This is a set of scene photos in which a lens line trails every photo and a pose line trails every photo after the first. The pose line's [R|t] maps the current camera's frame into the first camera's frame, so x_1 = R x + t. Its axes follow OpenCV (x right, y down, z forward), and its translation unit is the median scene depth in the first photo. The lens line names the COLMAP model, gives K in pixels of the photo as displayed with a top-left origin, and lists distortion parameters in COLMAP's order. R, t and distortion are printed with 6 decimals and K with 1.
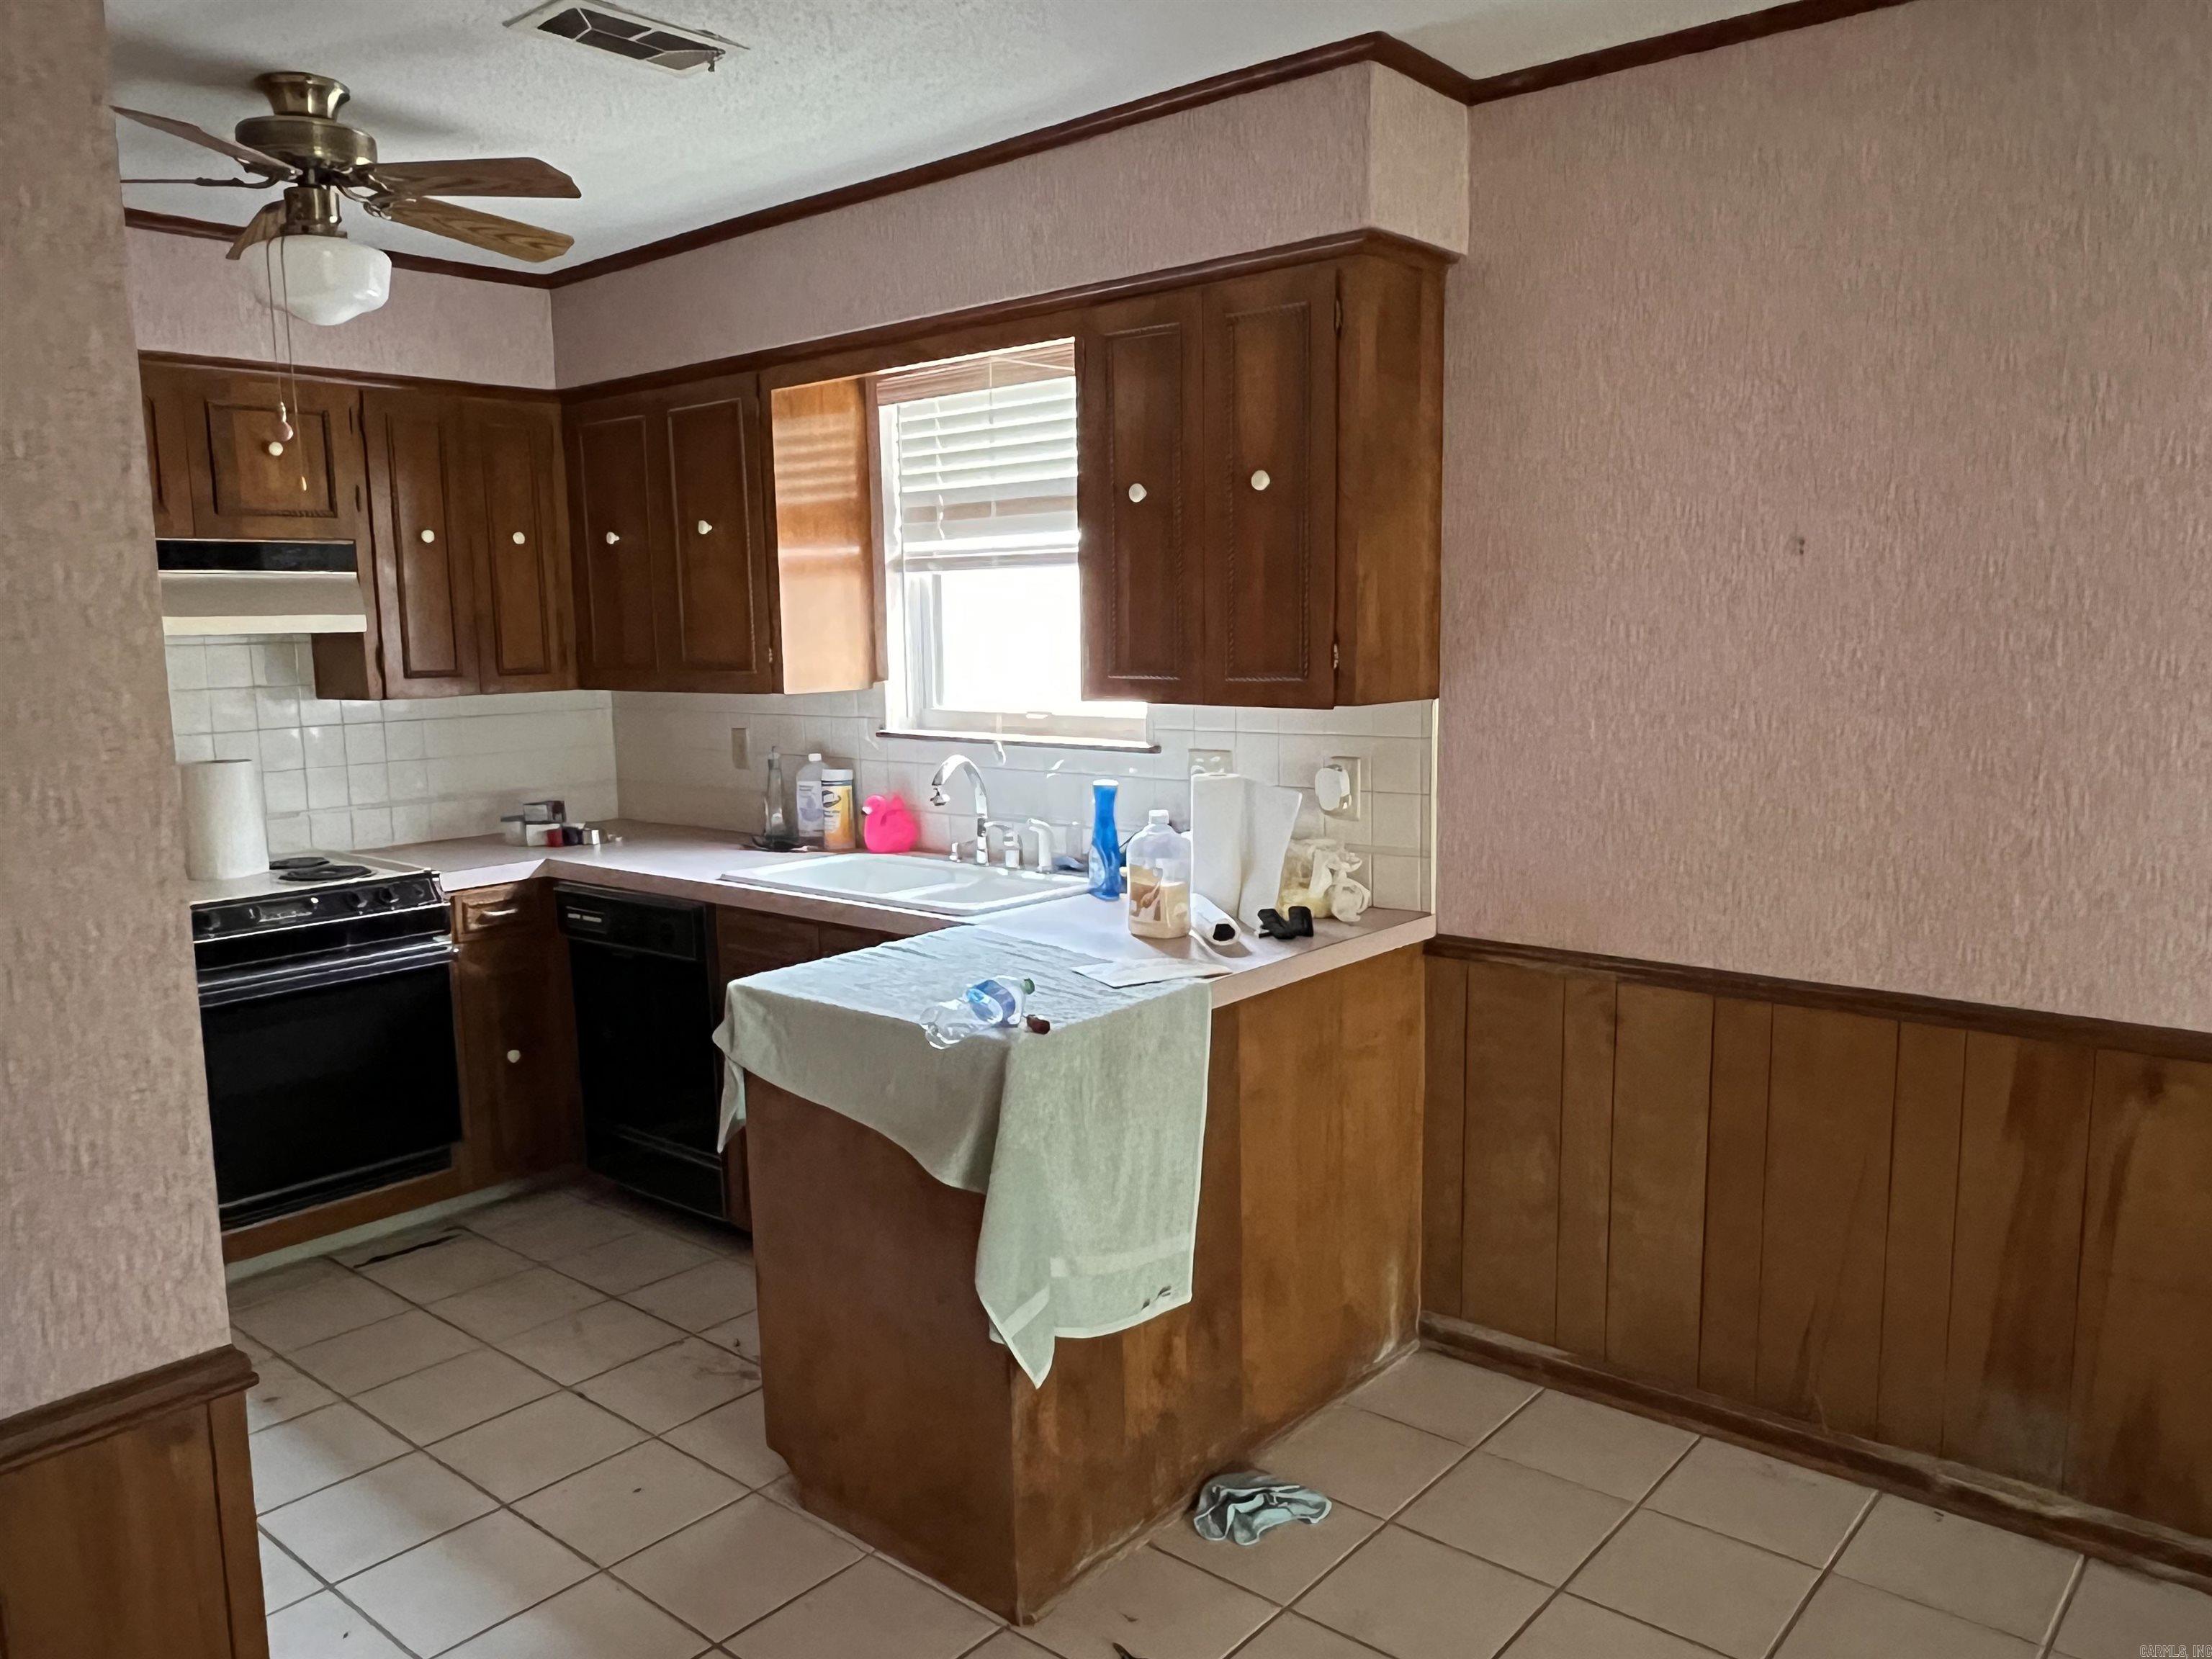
lens RADIAL K [[1612.4, 0, 1086.5], [0, 1612.4, 833.3], [0, 0, 1]] dist [0.011425, -0.007890]
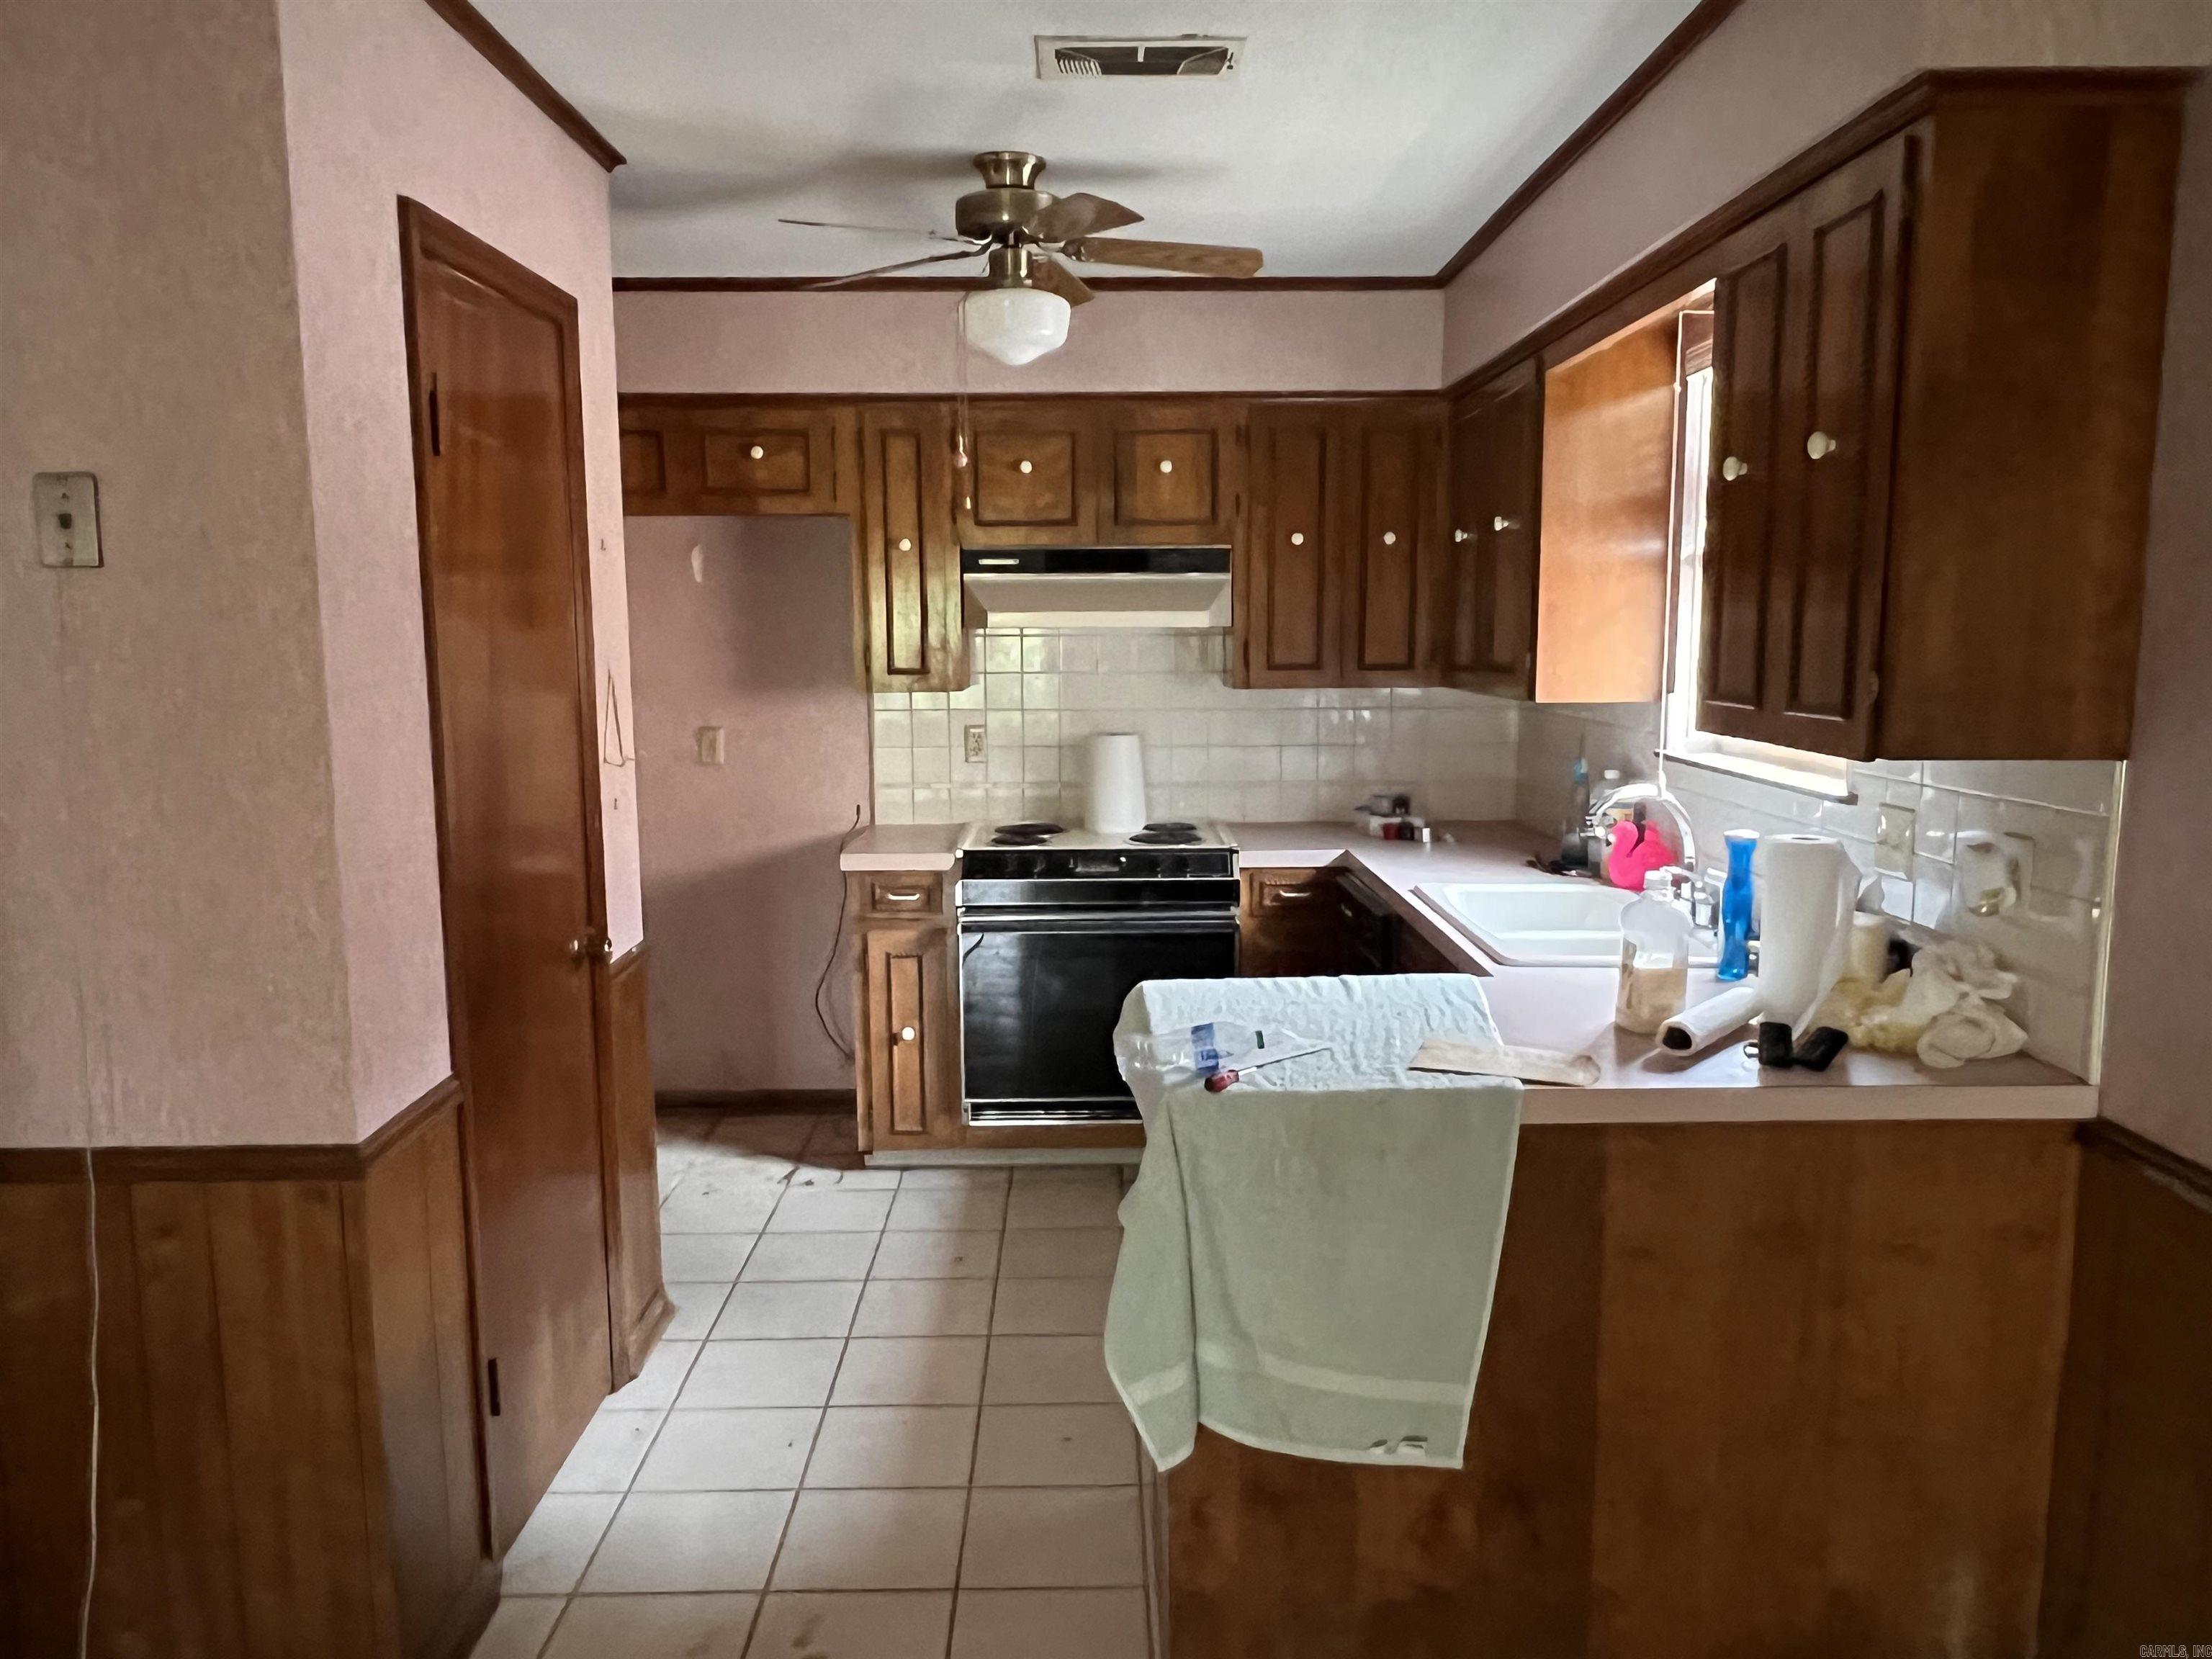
lens RADIAL K [[1612.4, 0, 1100.6], [0, 1612.4, 832.2], [0, 0, 1]] dist [0.011425, -0.007890]
pose [[0.670864, 0.112513, -0.732995, 0.415515], [-0.108580, 0.992674, 0.052997, -0.043334], [0.733588, 0.044035, 0.678166, 0.244492]]
